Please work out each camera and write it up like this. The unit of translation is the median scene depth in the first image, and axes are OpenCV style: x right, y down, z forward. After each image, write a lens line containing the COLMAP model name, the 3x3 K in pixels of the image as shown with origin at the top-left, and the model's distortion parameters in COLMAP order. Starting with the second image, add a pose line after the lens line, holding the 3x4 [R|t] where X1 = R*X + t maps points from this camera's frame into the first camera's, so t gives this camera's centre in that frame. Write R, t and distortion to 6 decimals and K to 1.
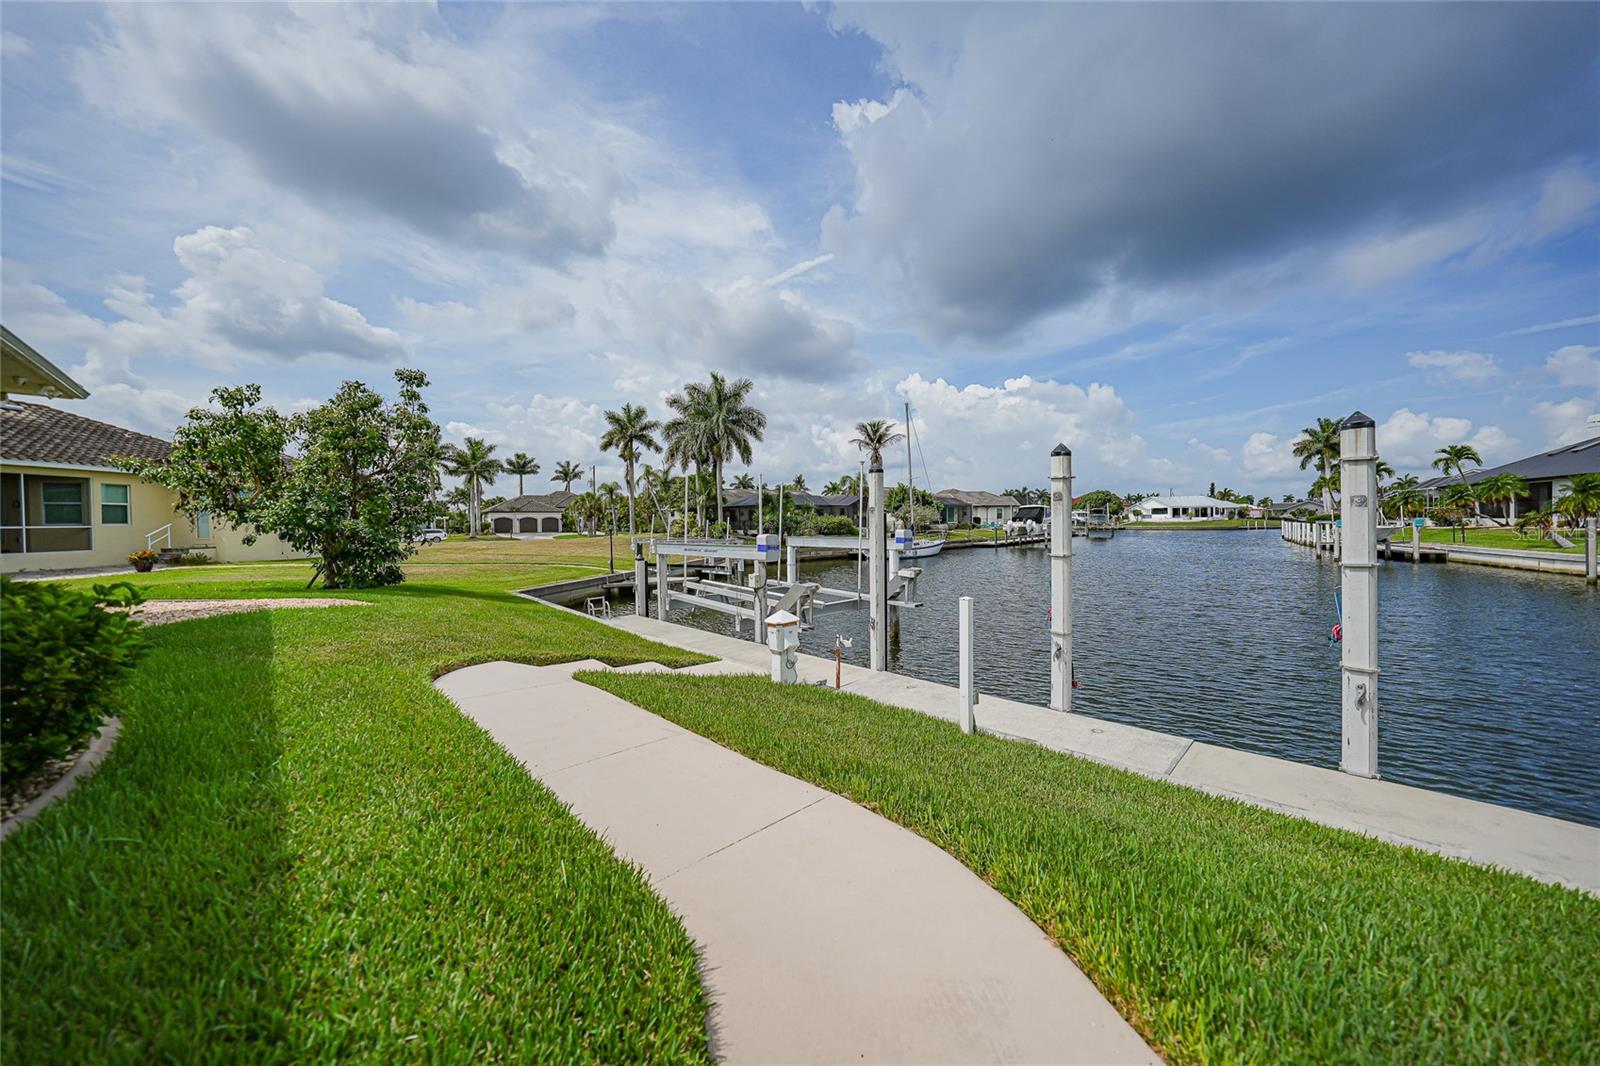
lens RADIAL K [[564.7, 0, 803.0], [0, 564.7, 528.5], [0, 0, 1]] dist [-0.012679, 0.000135]
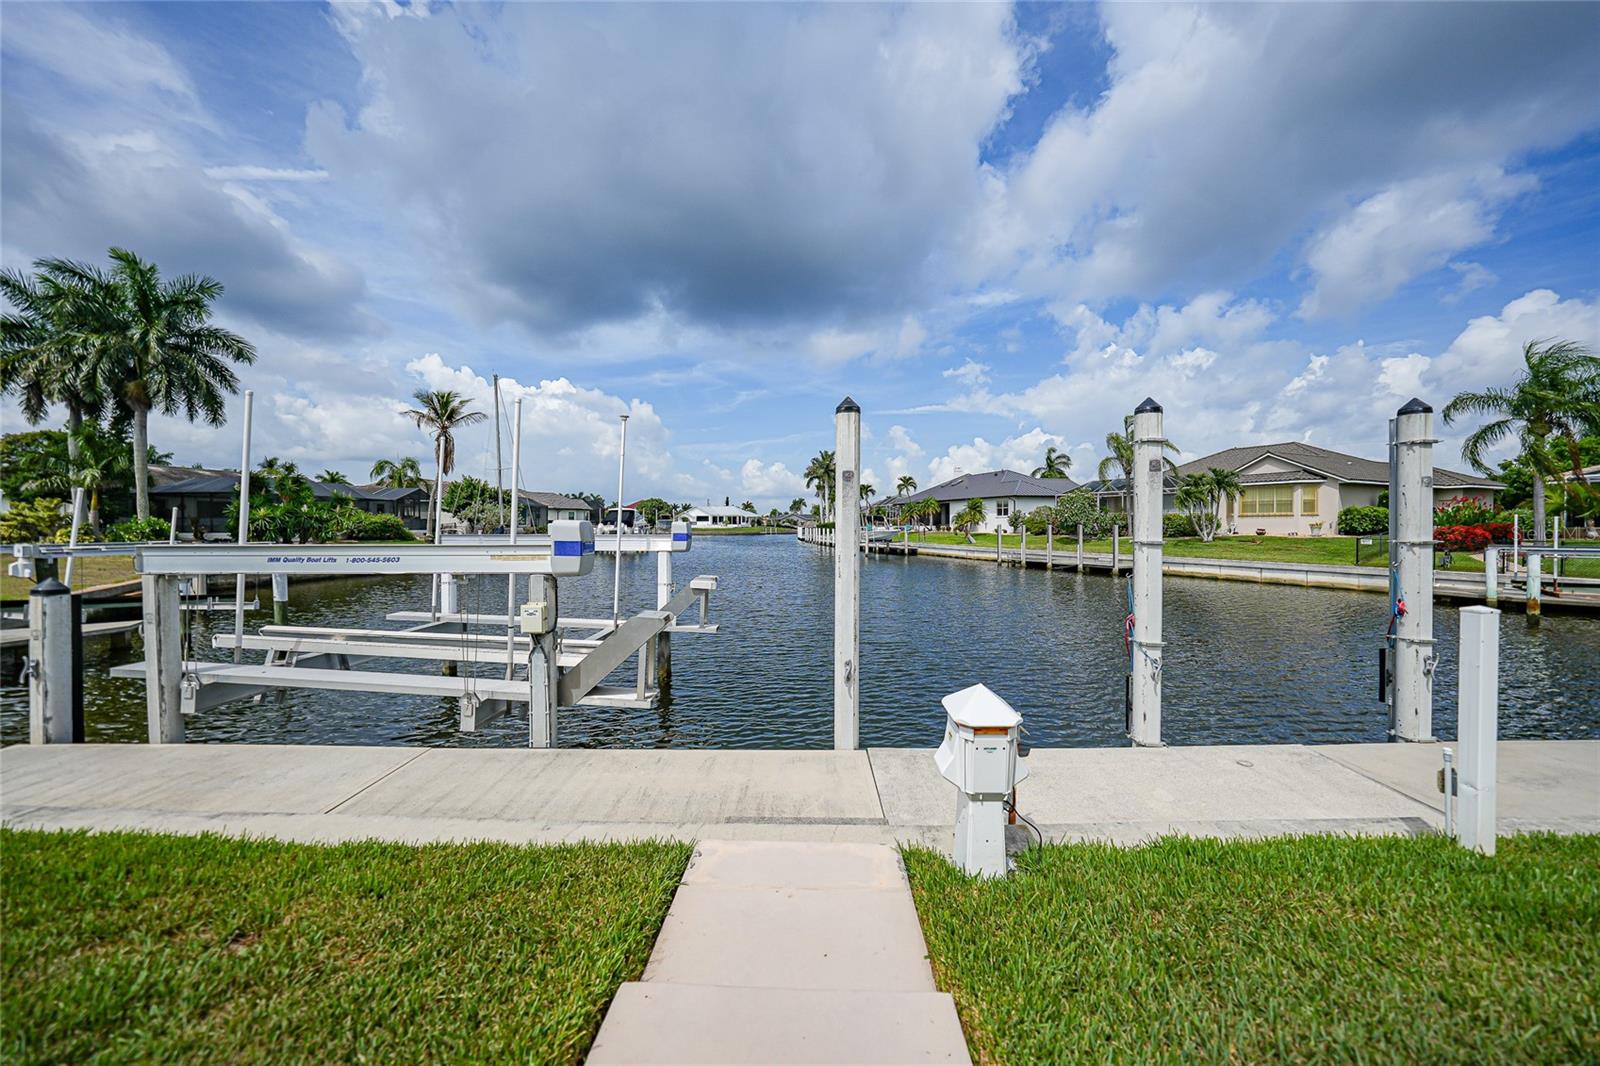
lens RADIAL K [[557.7, 0, 800.0], [0, 557.7, 533.0], [0, 0, 1]] dist [-0.003303, -0.000034]
pose [[0.712523, 0.001697, 0.701647, -0.052254], [0.000761, 0.999995, -0.003192, 0.004627], [-0.701648, 0.002809, 0.712518, 0.104656]]
